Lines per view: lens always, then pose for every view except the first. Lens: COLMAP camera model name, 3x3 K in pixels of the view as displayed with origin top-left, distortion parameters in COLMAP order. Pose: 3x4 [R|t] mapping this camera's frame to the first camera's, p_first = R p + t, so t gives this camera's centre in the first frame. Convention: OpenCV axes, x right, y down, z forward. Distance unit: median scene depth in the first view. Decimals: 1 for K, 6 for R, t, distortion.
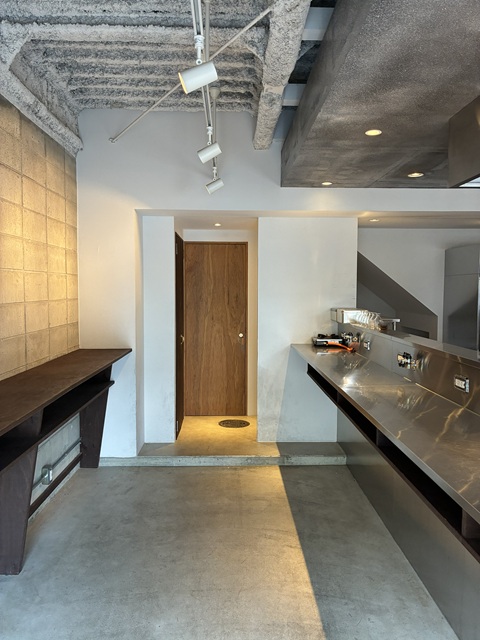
lens RADIAL K [[489.6, 0, 240.0], [0, 489.6, 320.0], [0, 0, 1]] dist [0.071653, -0.085721]
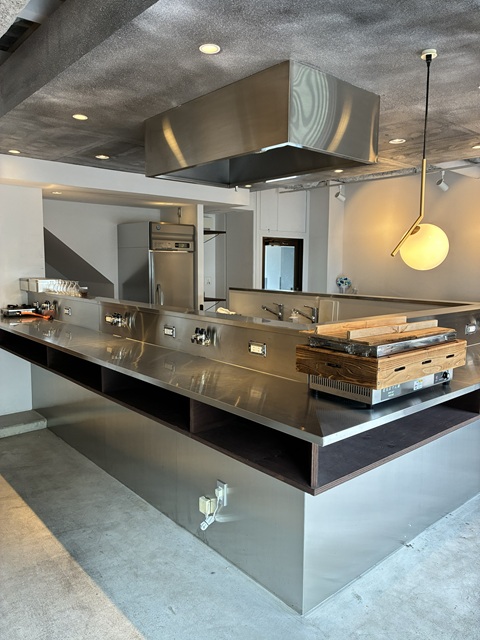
lens RADIAL K [[489.6, 0, 240.0], [0, 489.6, 320.0], [0, 0, 1]] dist [0.071653, -0.085721]
pose [[0.770638, -0.072681, 0.633115, -0.152282], [0.036235, 0.996865, 0.070334, 0.008572], [-0.636243, -0.031261, 0.770855, -0.081192]]
